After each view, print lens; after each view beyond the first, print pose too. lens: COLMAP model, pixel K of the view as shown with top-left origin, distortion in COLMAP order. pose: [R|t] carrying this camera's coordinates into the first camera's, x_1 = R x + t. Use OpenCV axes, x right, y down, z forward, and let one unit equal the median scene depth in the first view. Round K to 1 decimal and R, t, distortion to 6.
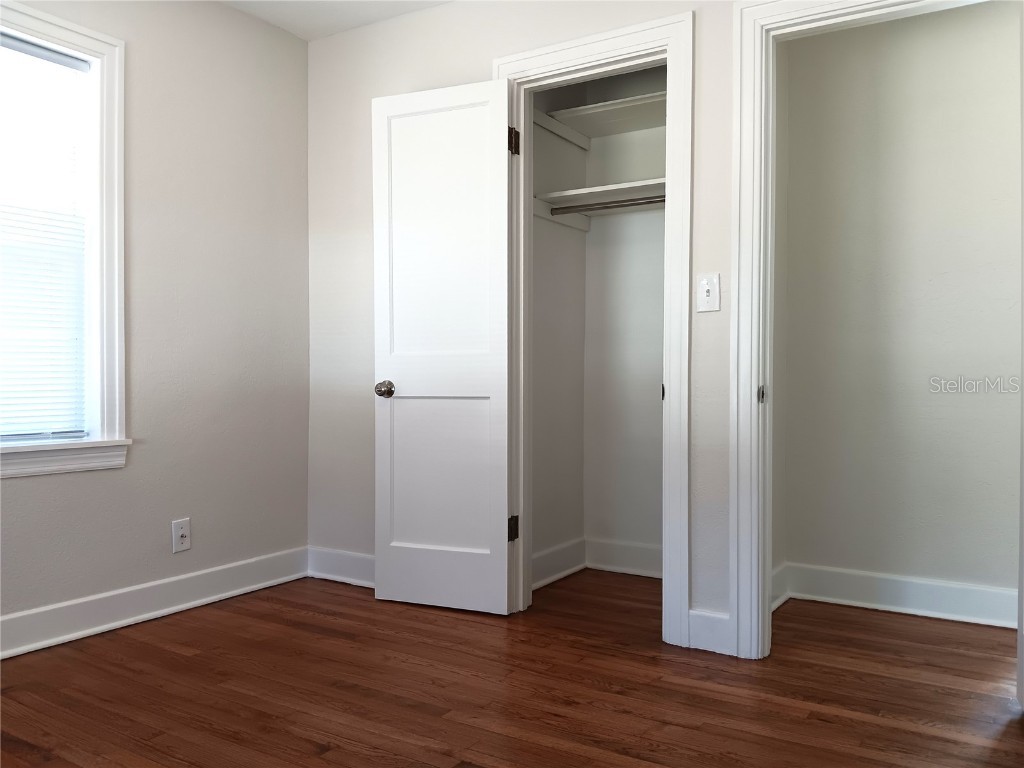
lens RADIAL K [[824.3, 0, 512.0], [0, 824.3, 384.0], [0, 0, 1]] dist [0.125382, -0.197486]
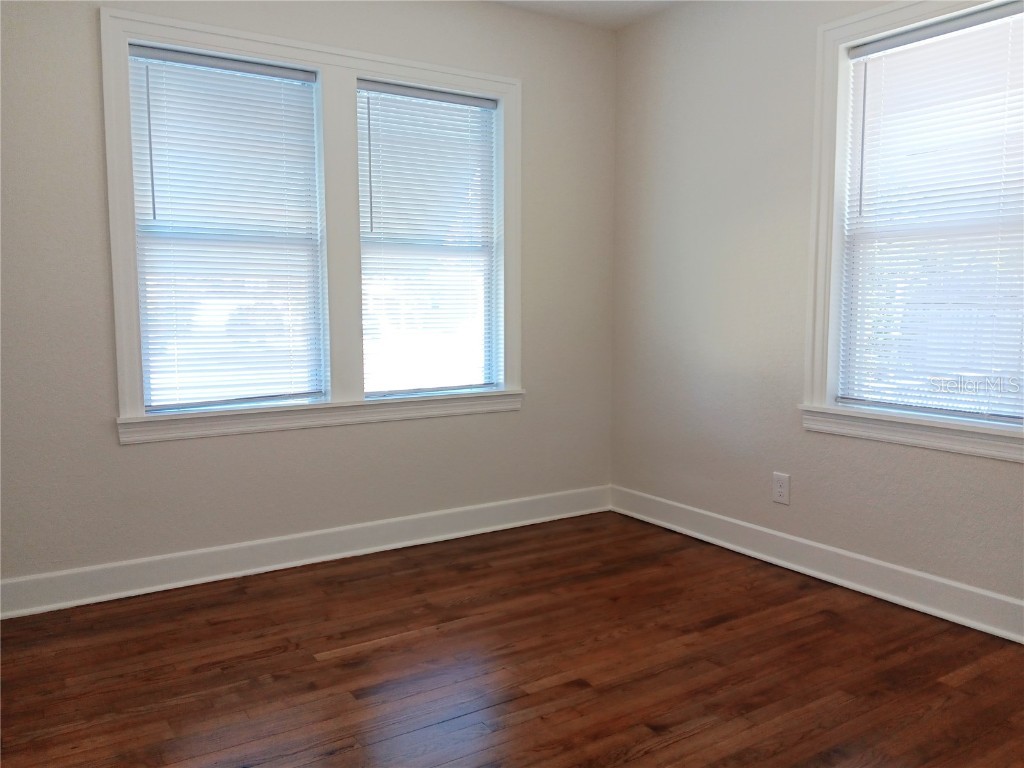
lens RADIAL K [[824.3, 0, 512.0], [0, 824.3, 384.0], [0, 0, 1]] dist [0.125382, -0.197486]
pose [[-0.415066, 0.080190, -0.906251, 0.666495], [-0.012707, 0.995500, 0.093906, -0.068341], [0.909703, 0.050493, -0.412179, 1.115065]]
